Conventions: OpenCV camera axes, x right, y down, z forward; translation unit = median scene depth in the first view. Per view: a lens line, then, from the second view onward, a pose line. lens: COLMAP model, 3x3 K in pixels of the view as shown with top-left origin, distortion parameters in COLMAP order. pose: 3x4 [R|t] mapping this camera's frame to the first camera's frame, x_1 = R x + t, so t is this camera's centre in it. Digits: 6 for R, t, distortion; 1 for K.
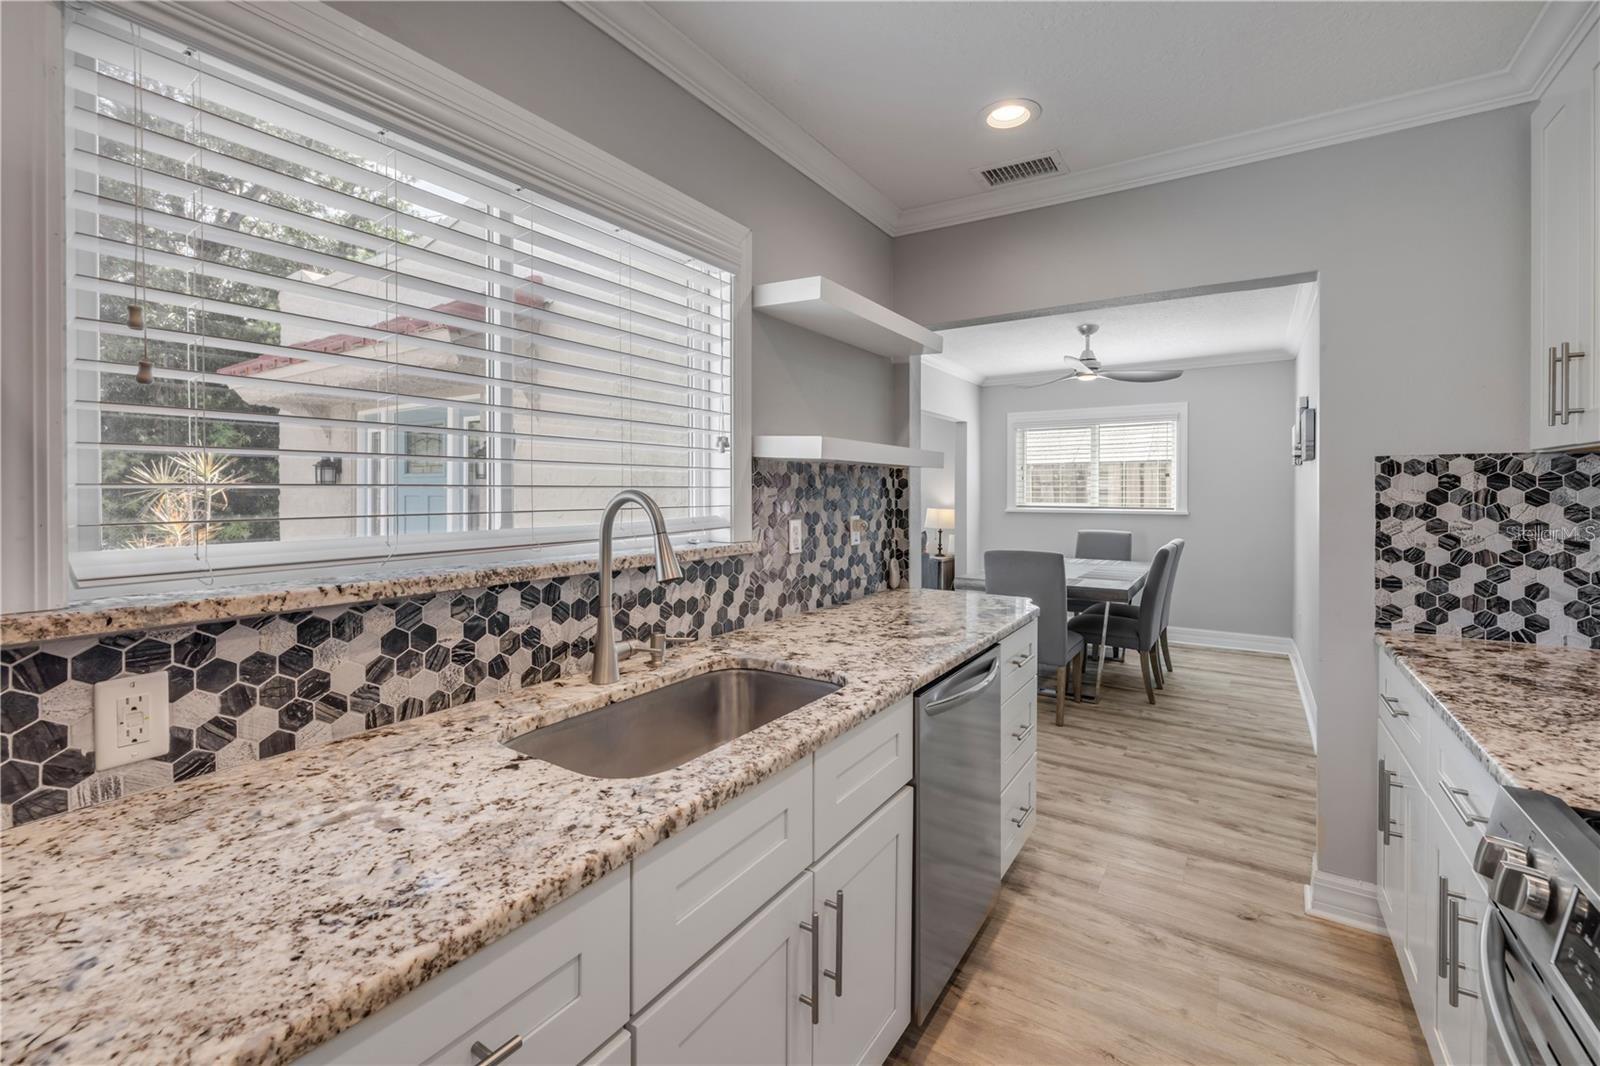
lens RADIAL K [[670.2, 0, 787.0], [0, 670.2, 519.6], [0, 0, 1]] dist [-0.001636, 0.000479]
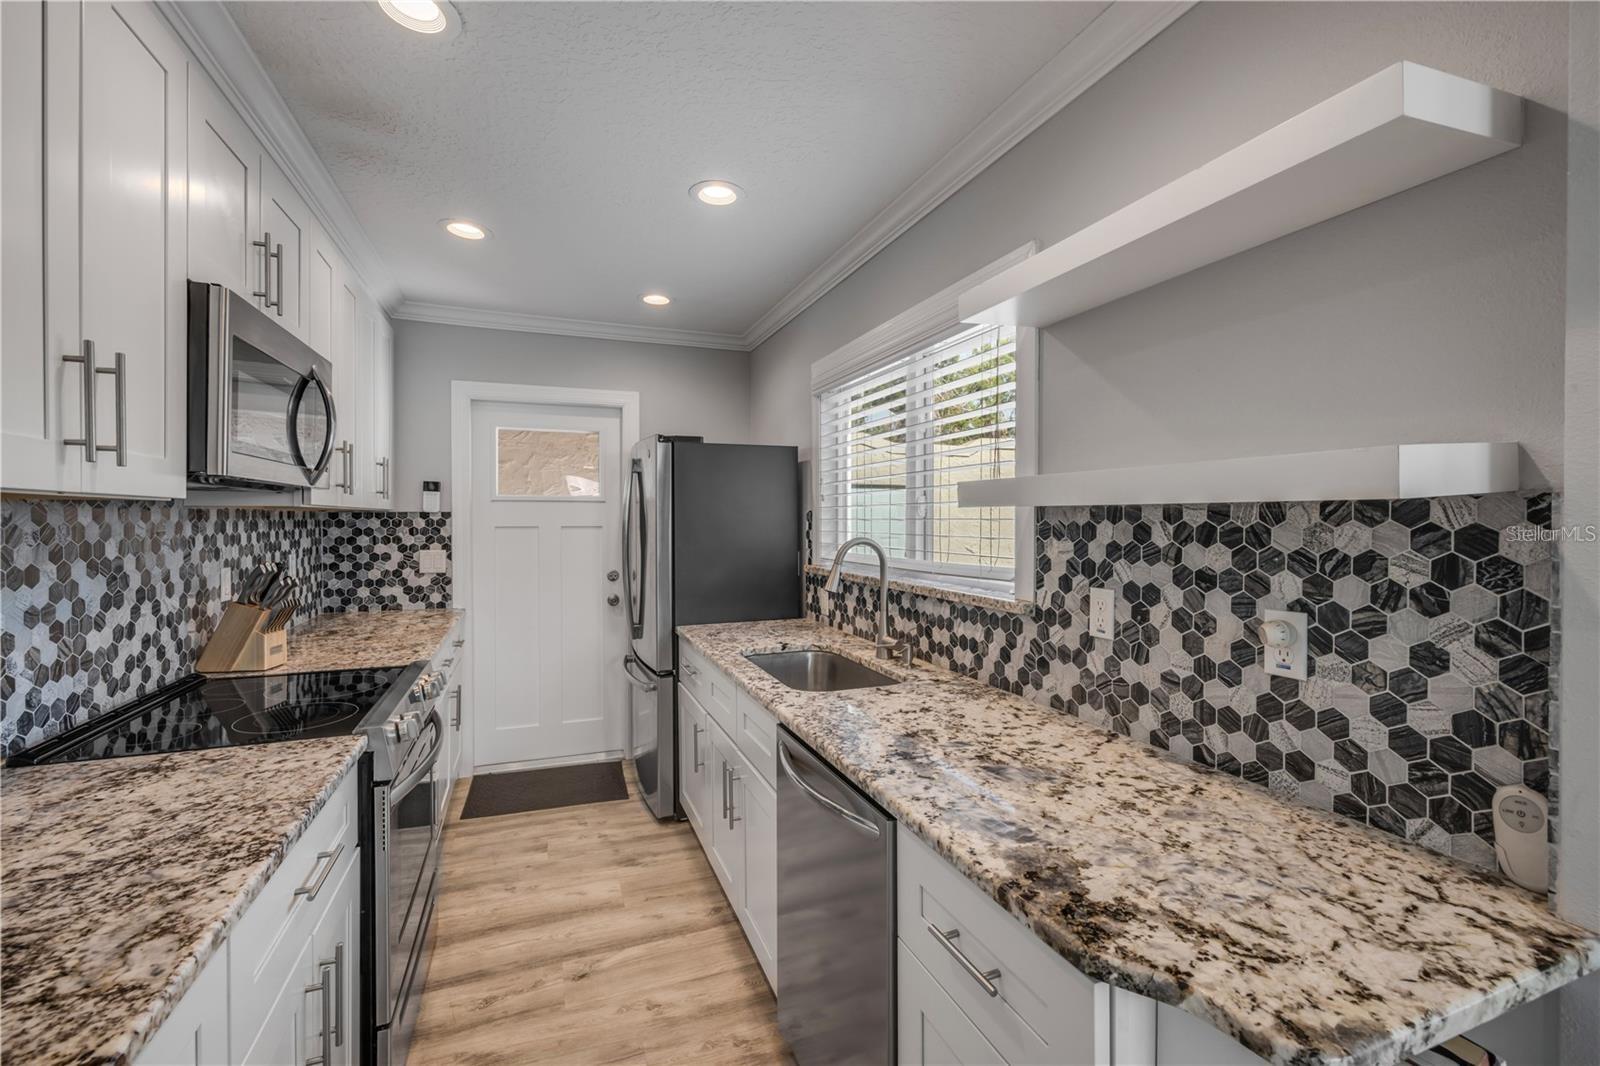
lens RADIAL K [[670.2, 0, 787.0], [0, 670.2, 519.6], [0, 0, 1]] dist [-0.001636, 0.000479]
pose [[-0.579787, 0.004288, -0.814757, 0.807125], [-0.029395, 0.999225, 0.026176, -0.084763], [0.814238, 0.039126, -0.579212, 1.197025]]
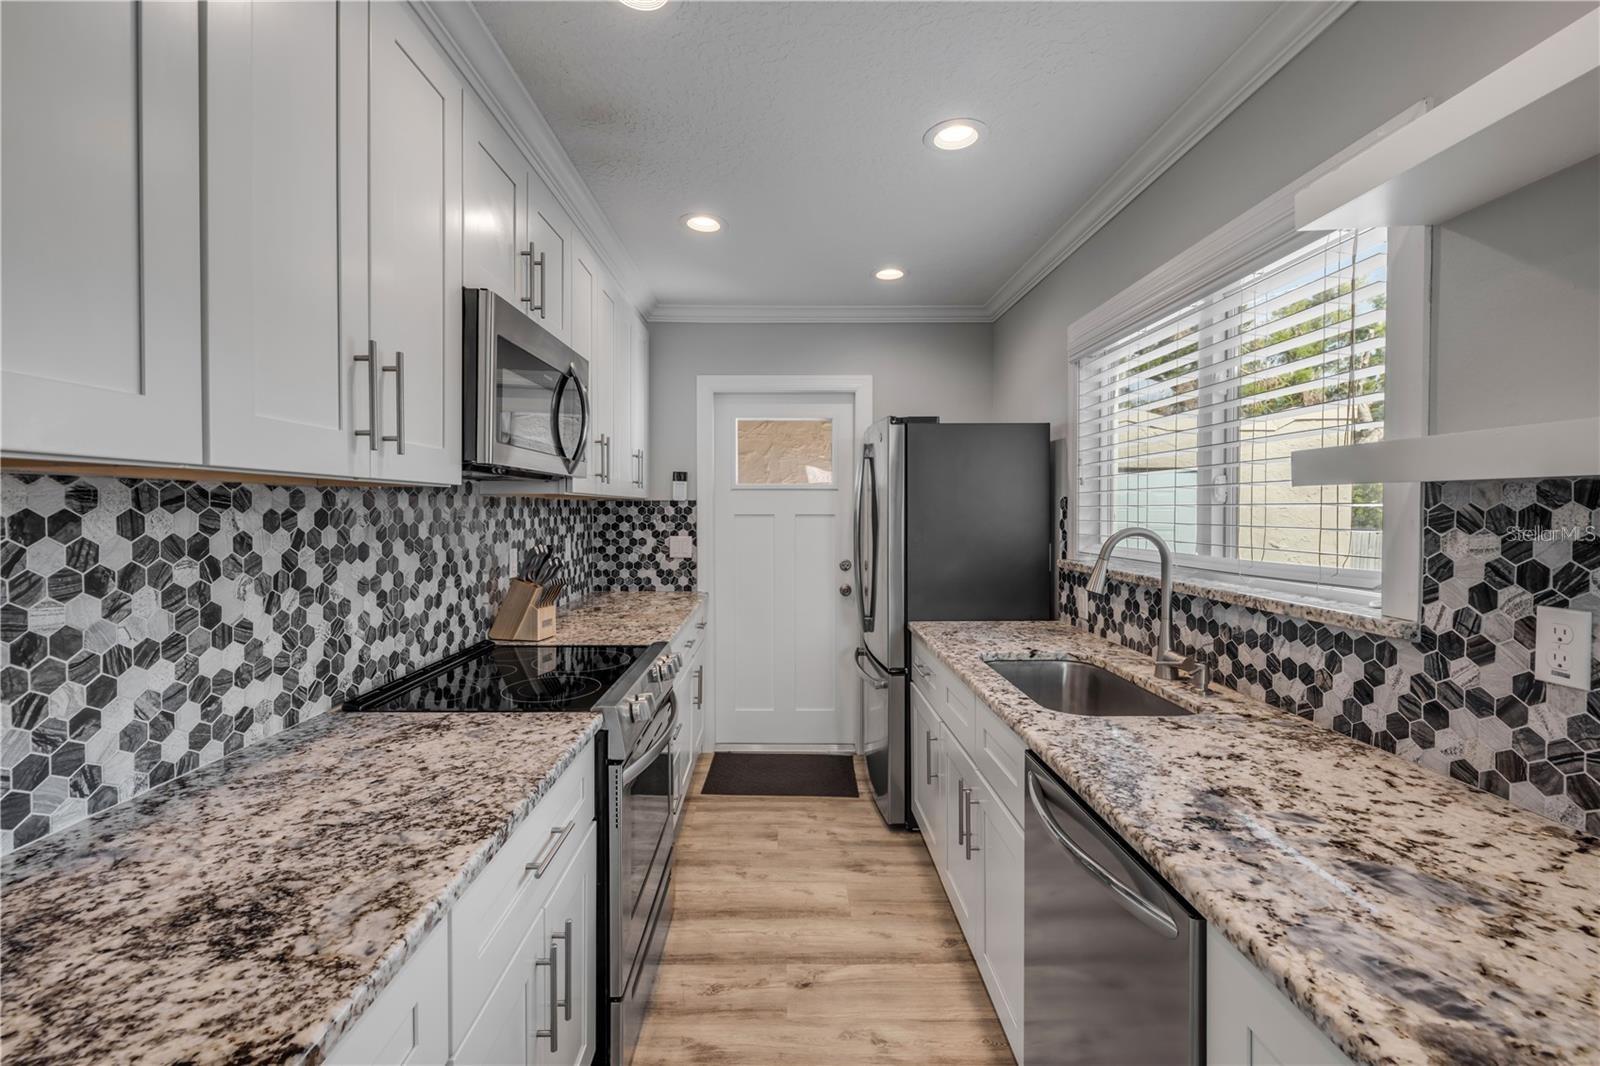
lens RADIAL K [[670.2, 0, 787.0], [0, 670.2, 519.6], [0, 0, 1]] dist [-0.001636, 0.000479]
pose [[-0.824613, 0.011337, -0.565584, 0.726769], [-0.019792, 0.998609, 0.048874, -0.075008], [0.565351, 0.051496, -0.823241, 1.131287]]
